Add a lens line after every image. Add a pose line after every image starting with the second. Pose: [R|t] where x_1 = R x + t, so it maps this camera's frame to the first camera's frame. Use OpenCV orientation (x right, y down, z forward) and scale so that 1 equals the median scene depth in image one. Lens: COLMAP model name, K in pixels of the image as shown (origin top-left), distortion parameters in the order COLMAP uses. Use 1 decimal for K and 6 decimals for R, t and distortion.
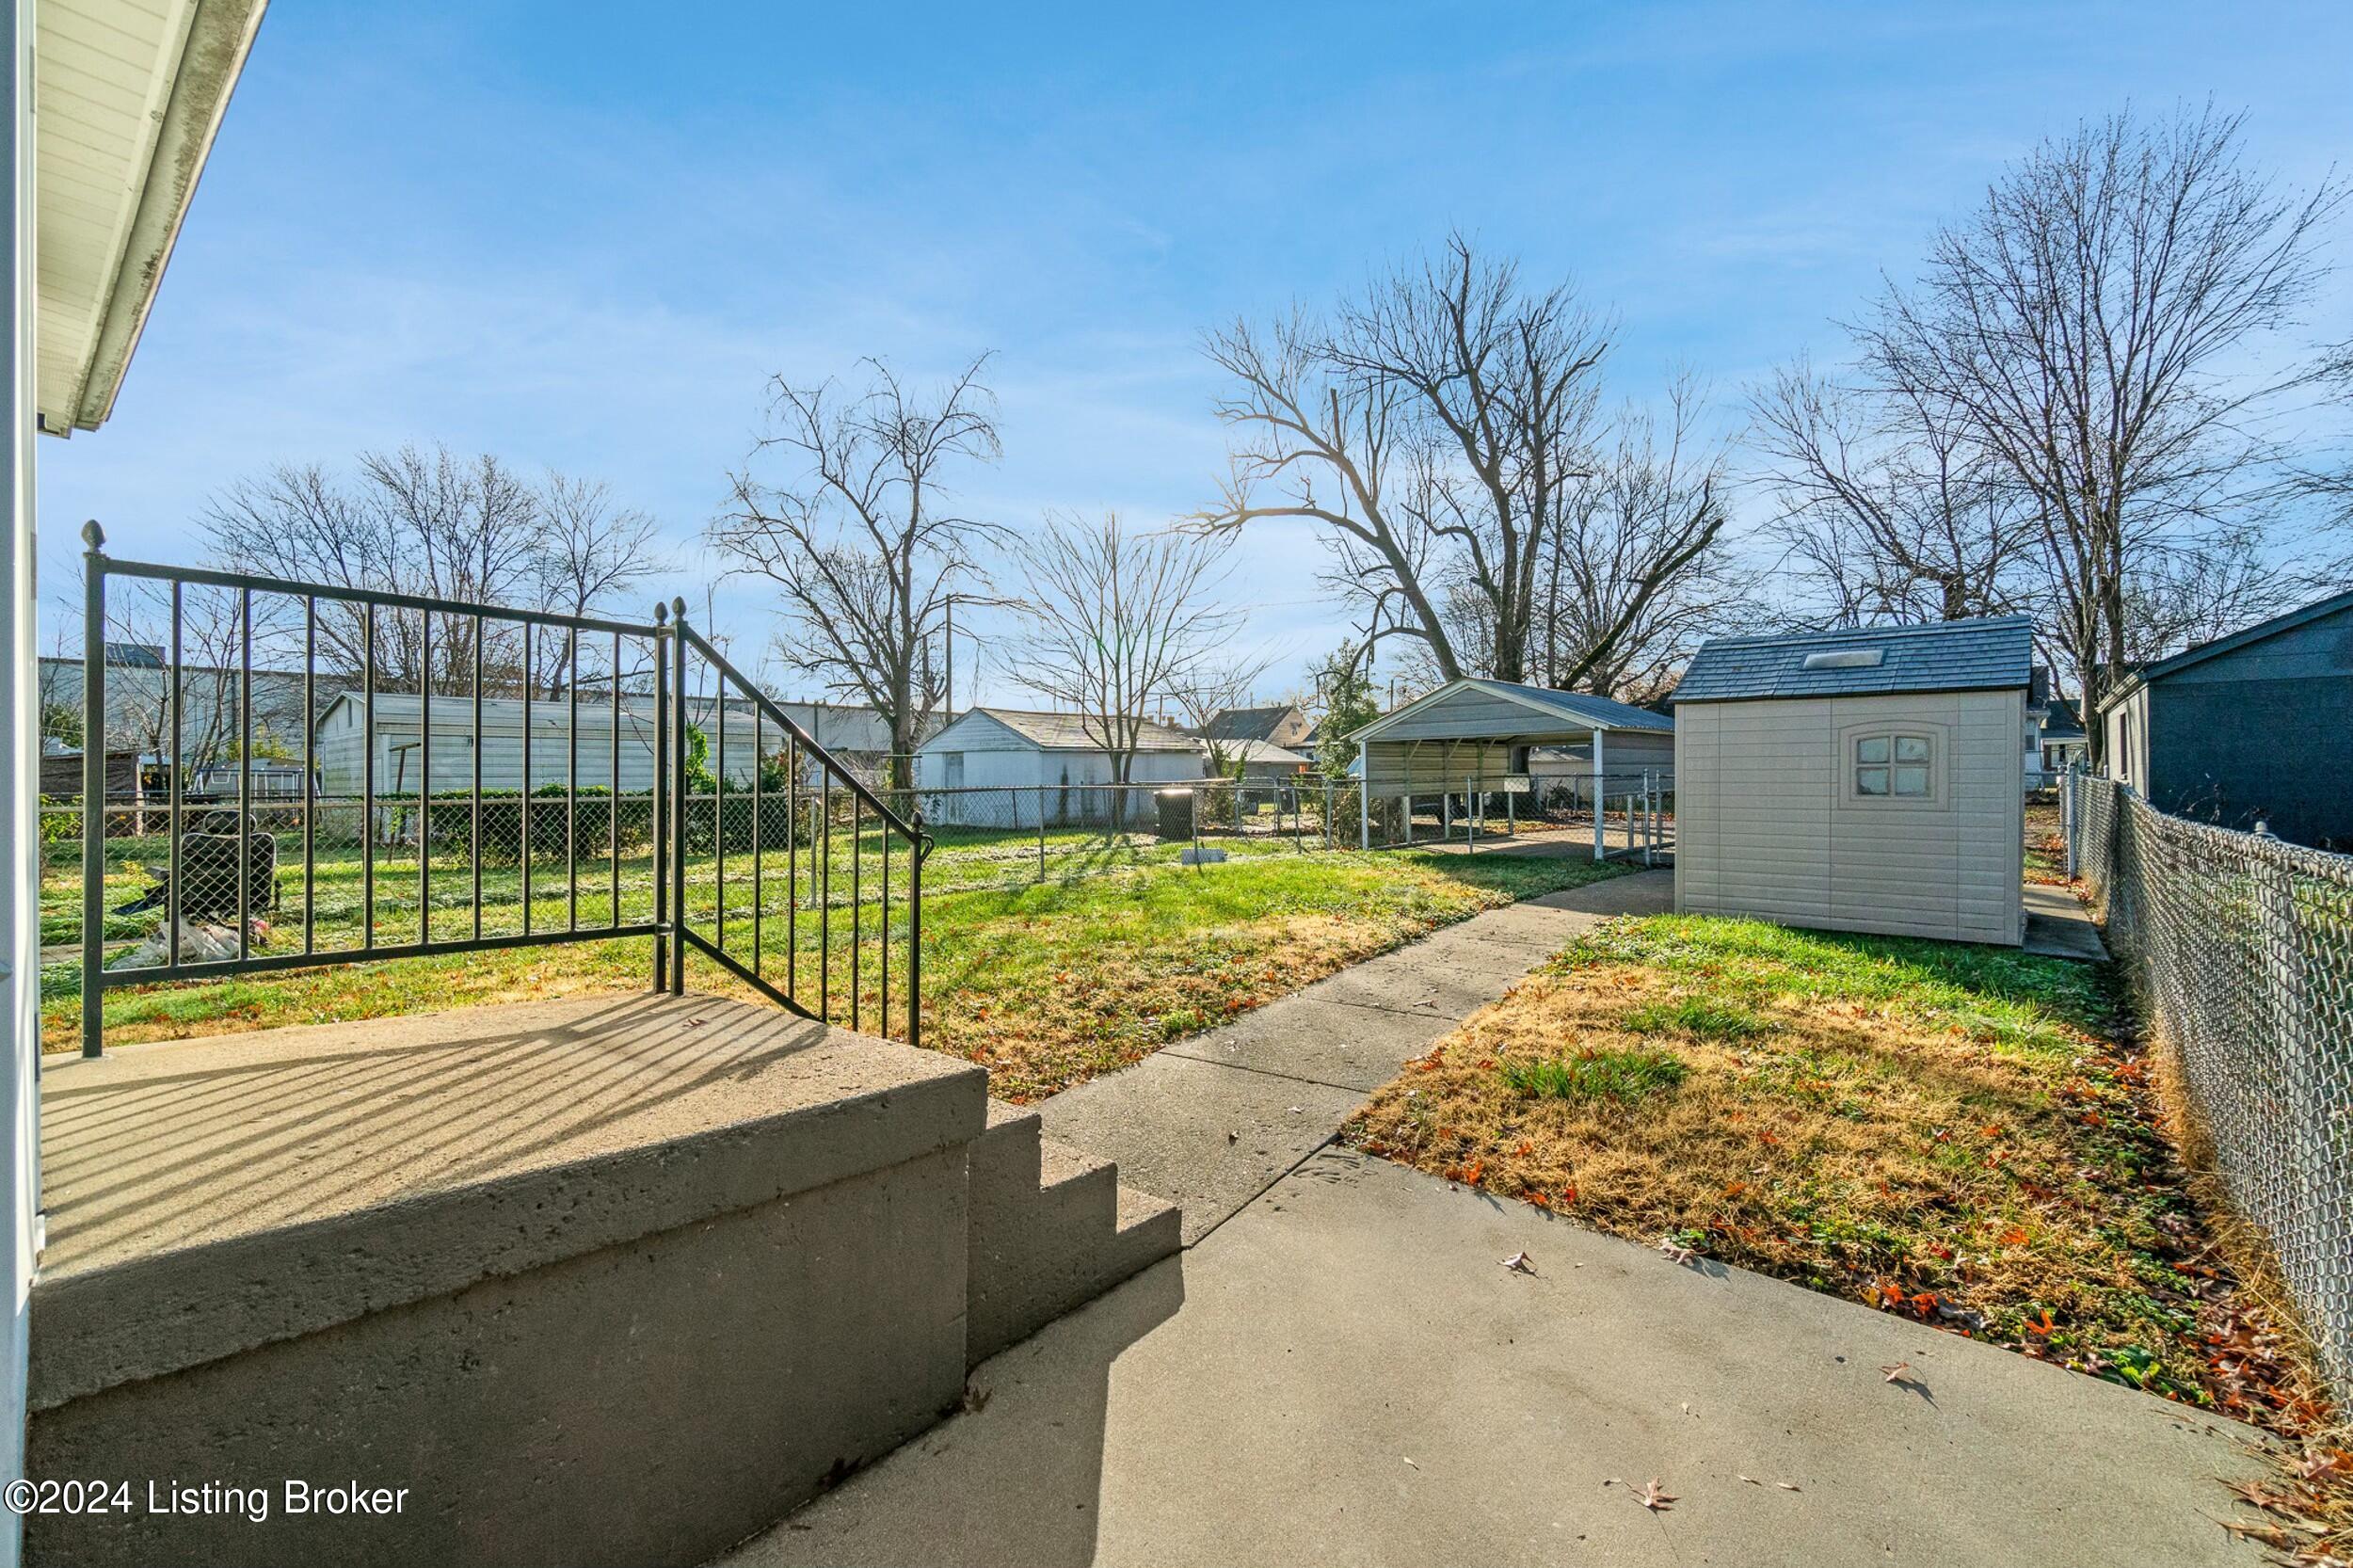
lens RADIAL K [[1030.5, 0, 1166.1], [0, 1030.5, 790.8], [0, 0, 1]] dist [0.001822, 0.000366]
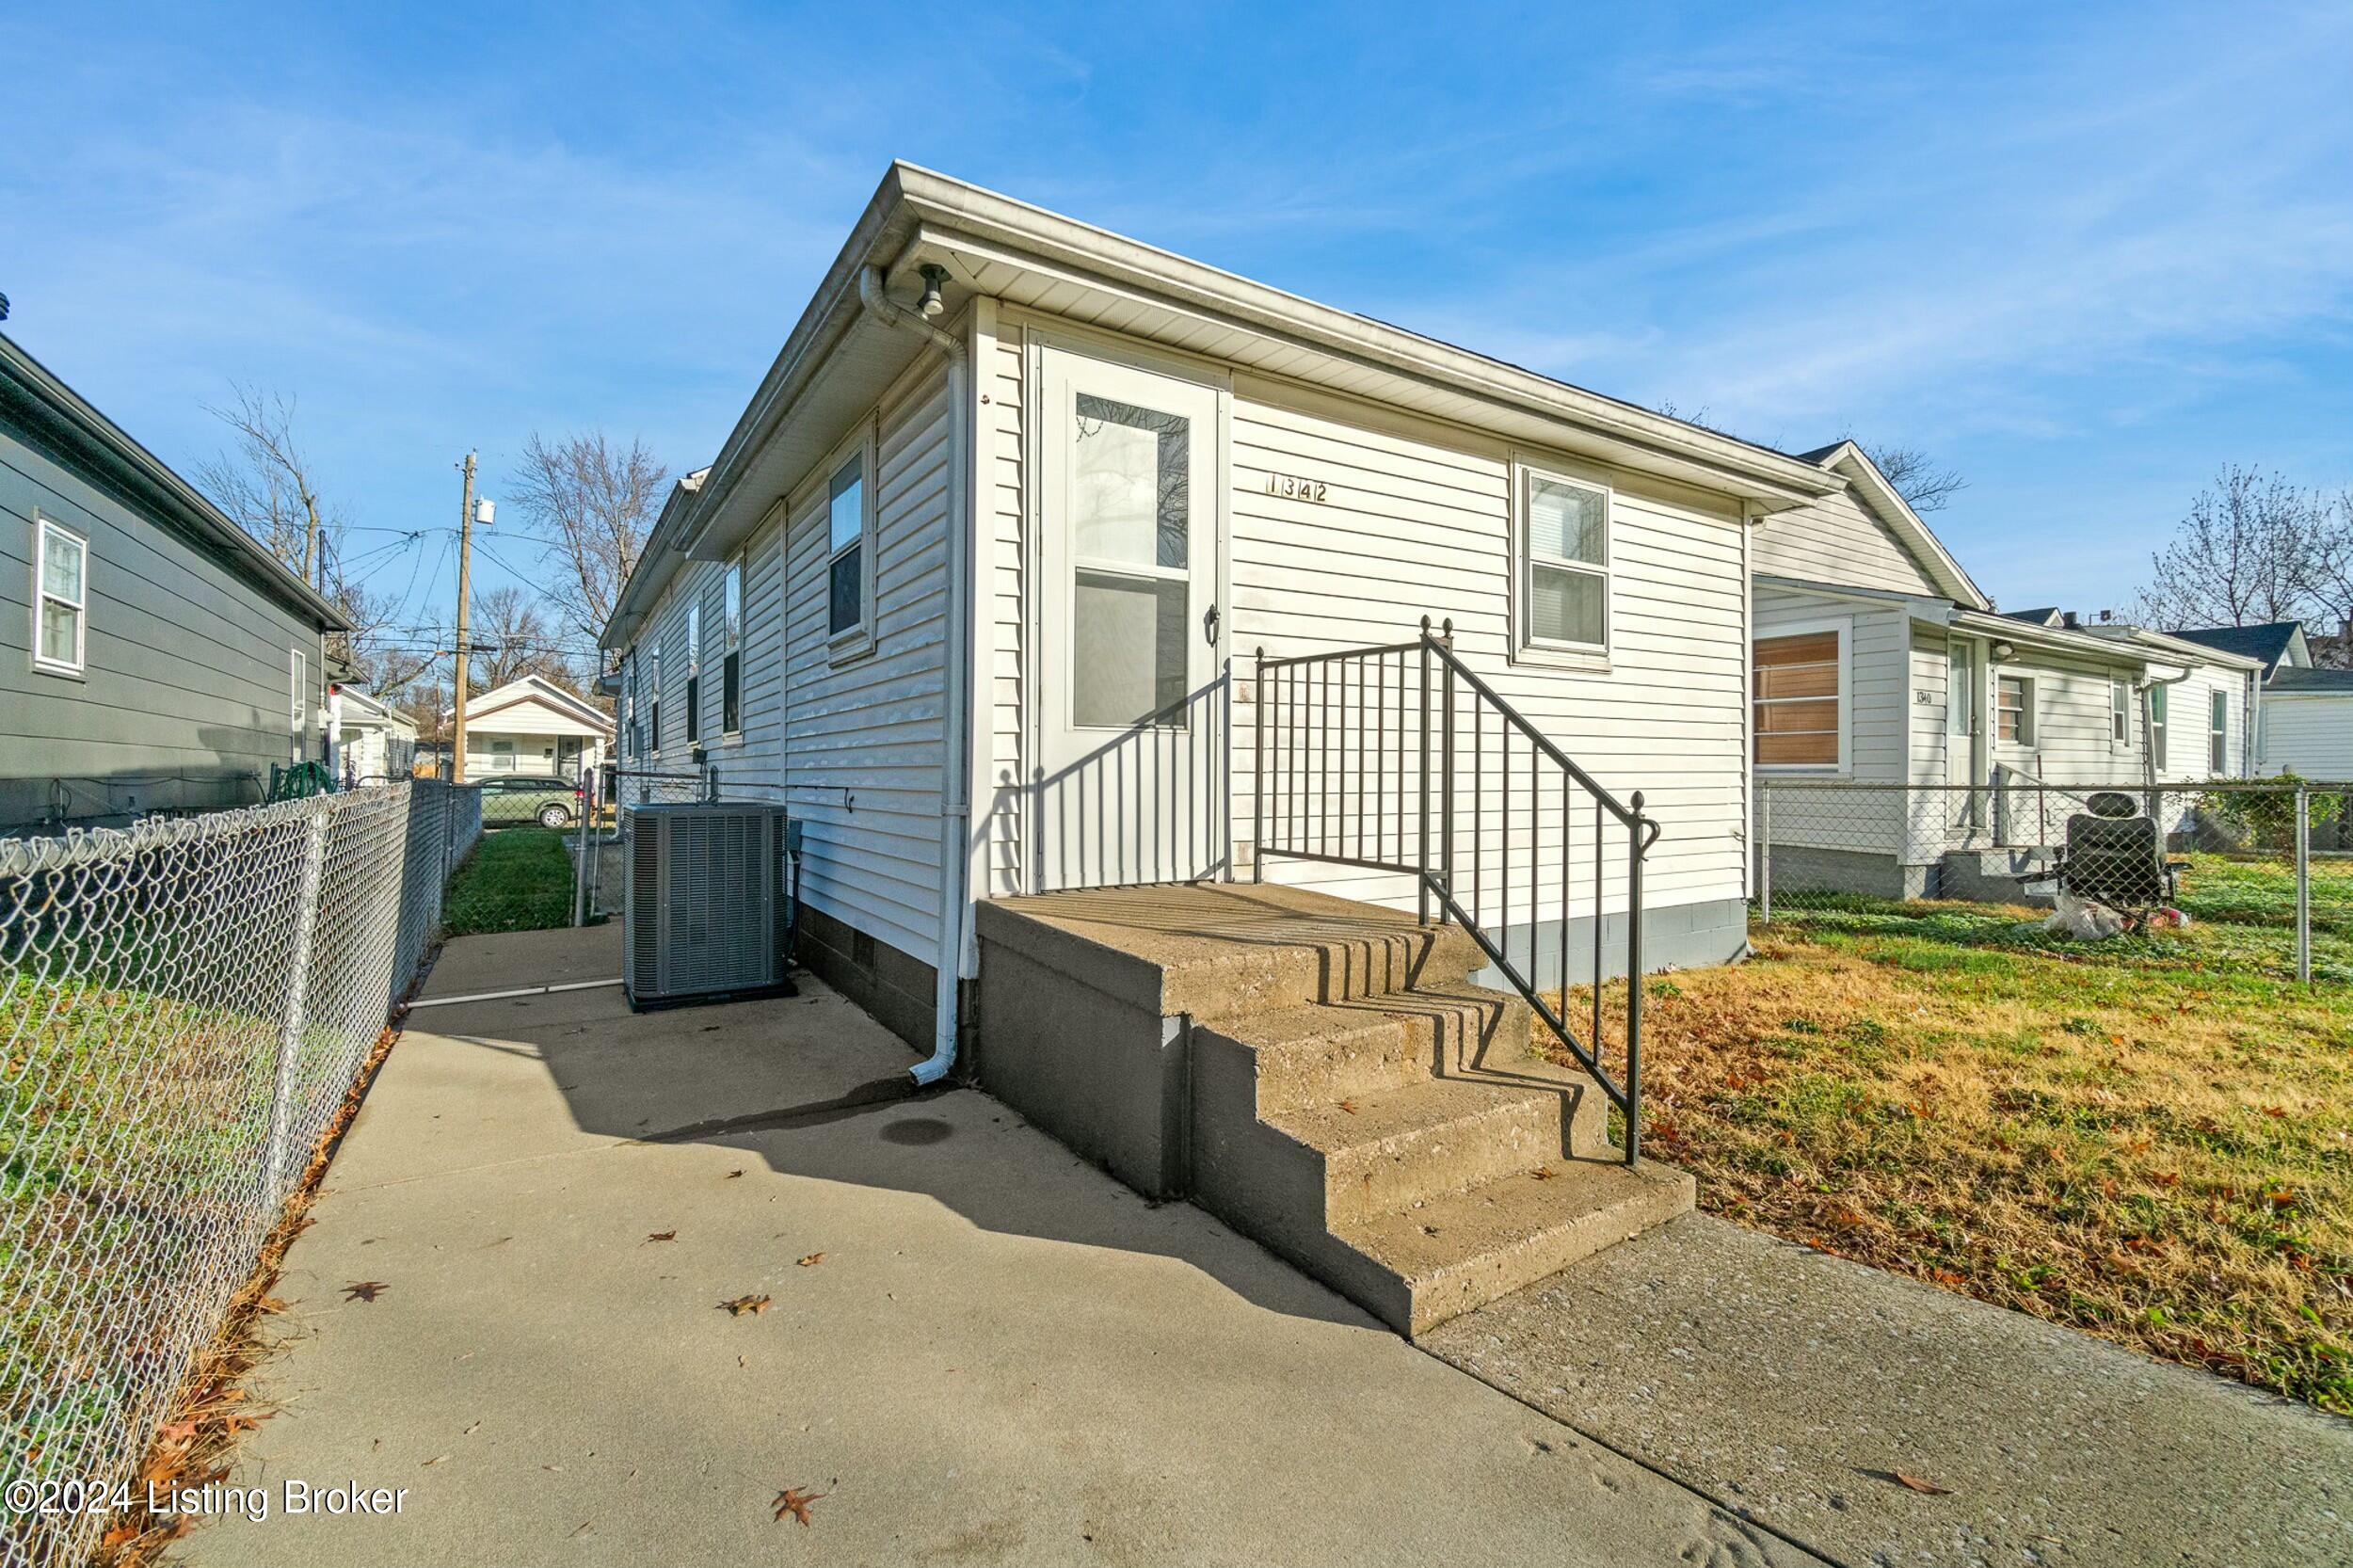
lens RADIAL K [[1030.5, 0, 1166.1], [0, 1030.5, 790.8], [0, 0, 1]] dist [0.001822, 0.000366]
pose [[-0.313940, 0.011043, -0.949379, 0.857446], [-0.002350, 0.999920, 0.012408, 0.017956], [0.949440, 0.006126, -0.313889, 1.118752]]
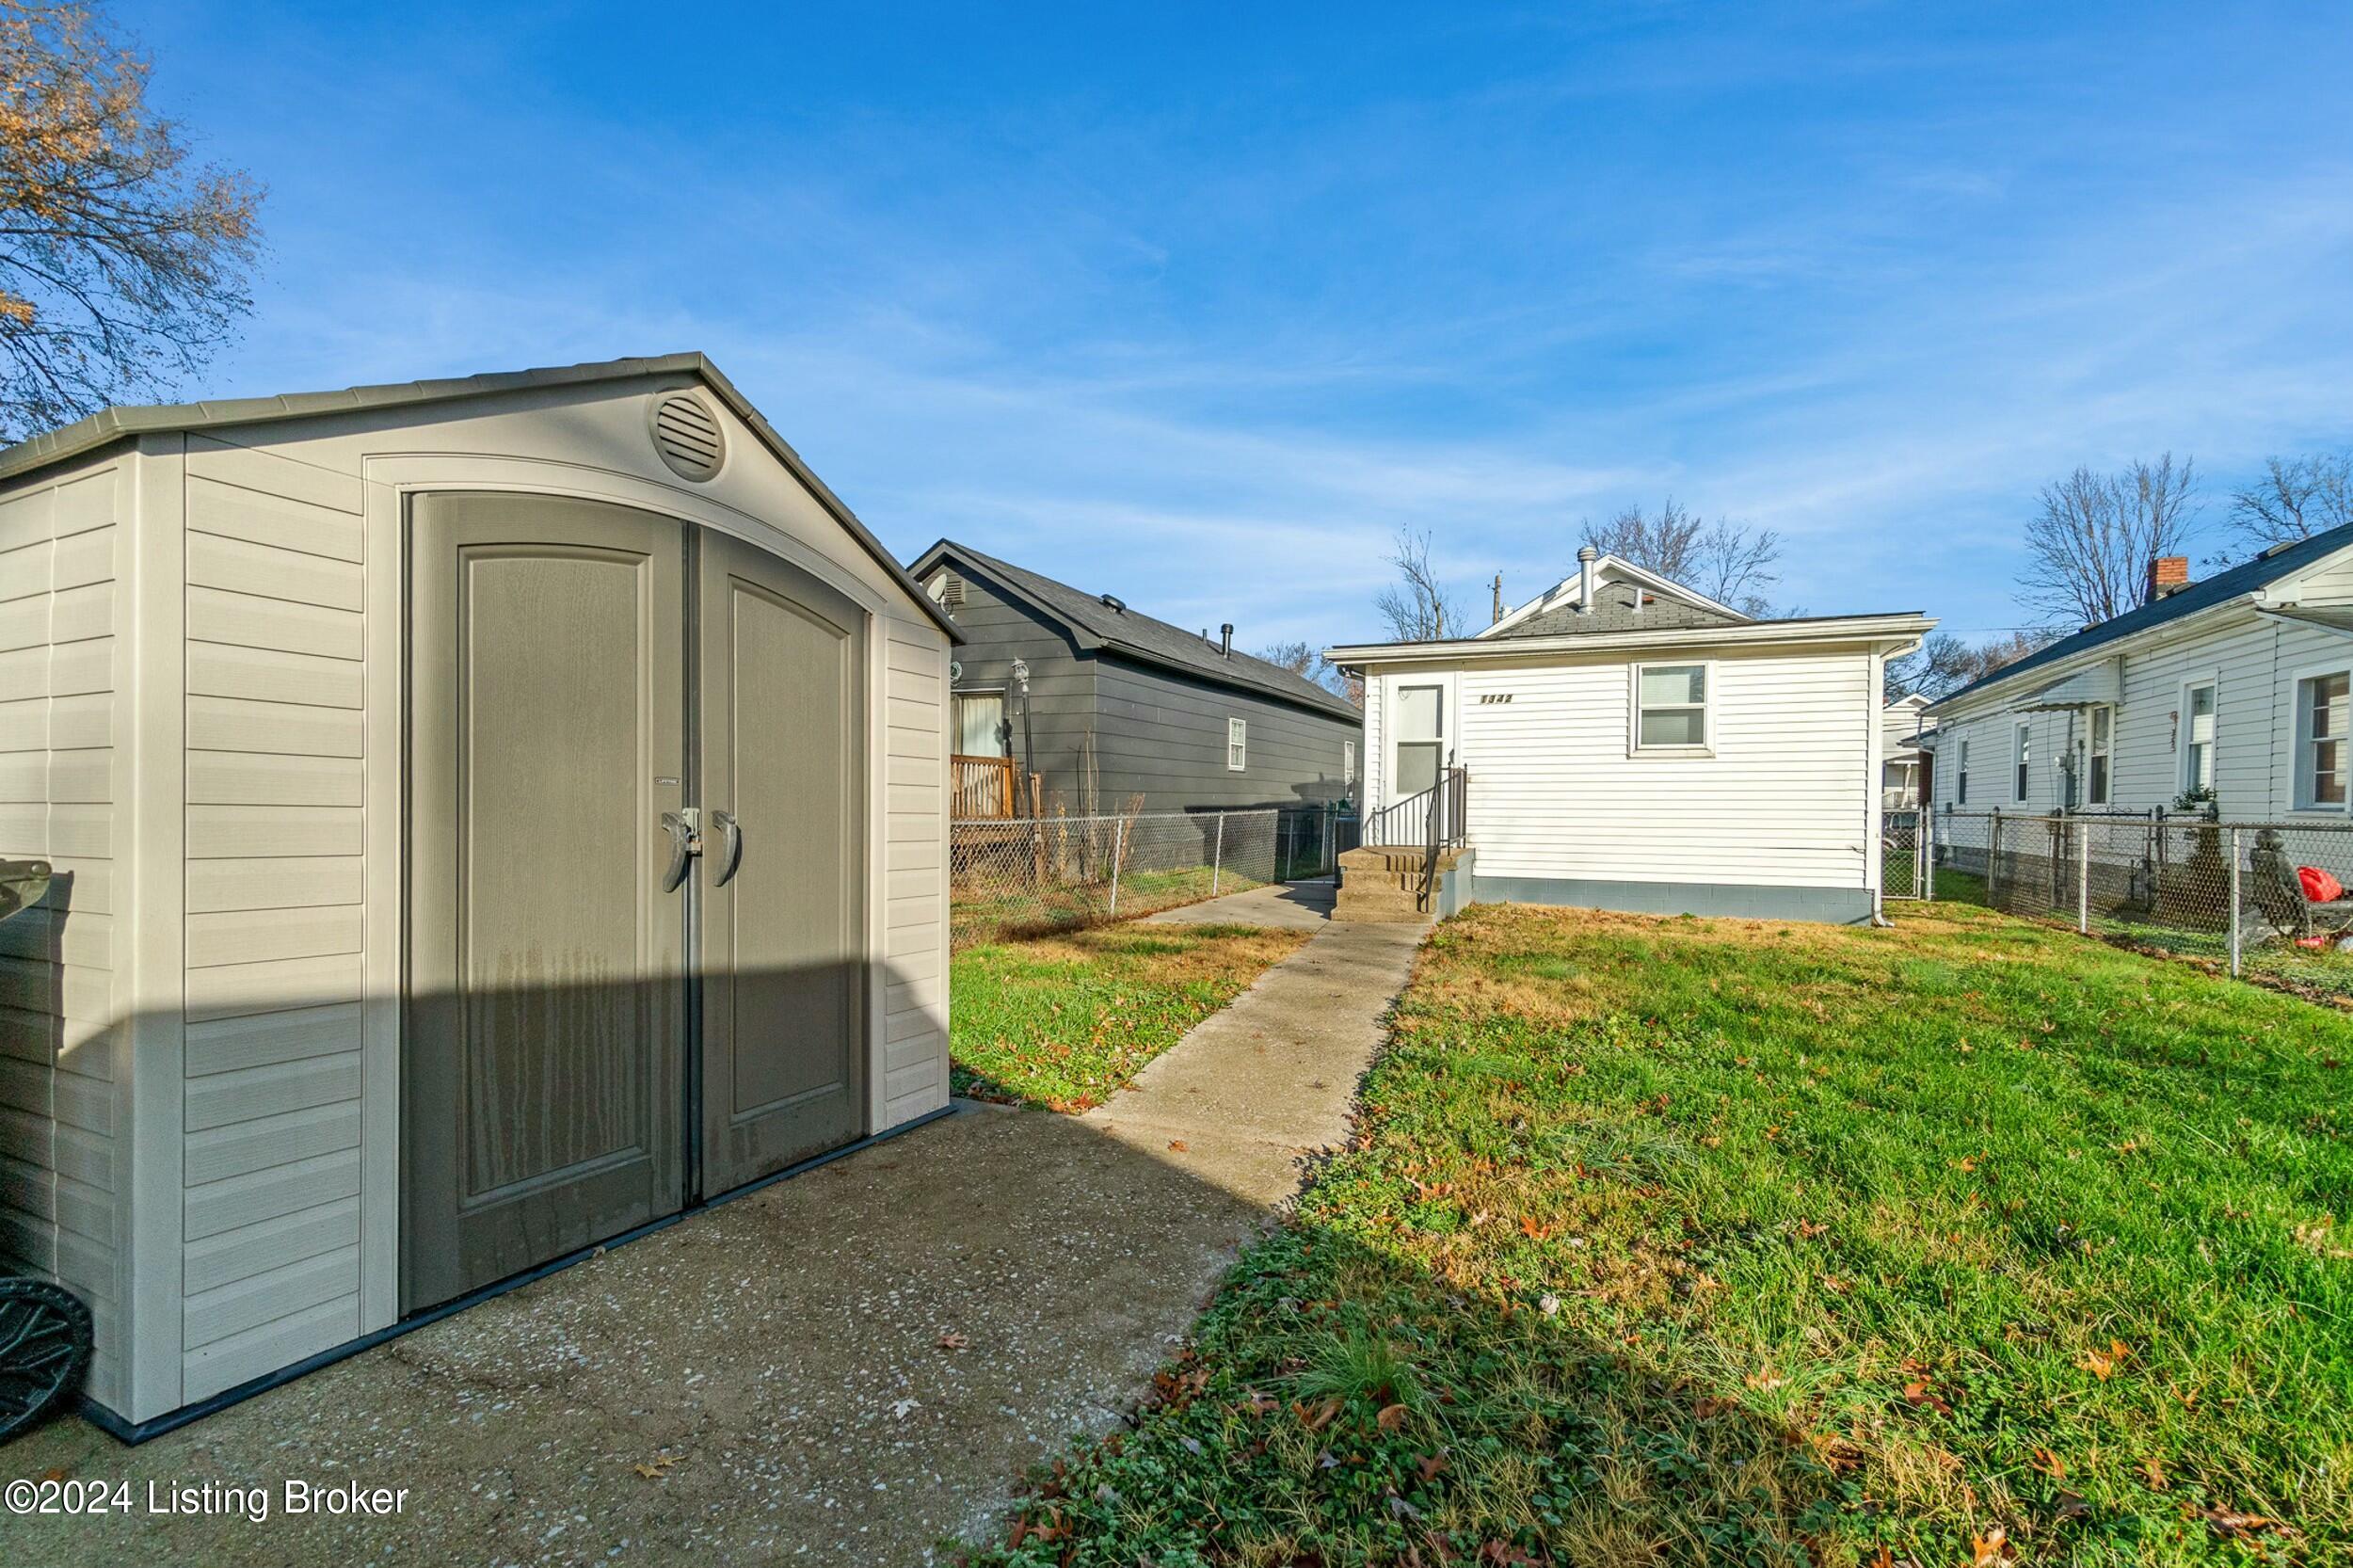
lens RADIAL K [[1030.5, 0, 1166.1], [0, 1030.5, 790.8], [0, 0, 1]] dist [0.001822, 0.000366]
pose [[-0.966188, -0.008931, -0.257686, 1.739704], [-0.006987, 0.999940, -0.008460, -0.022203], [0.257746, -0.006373, -0.966192, 4.978479]]
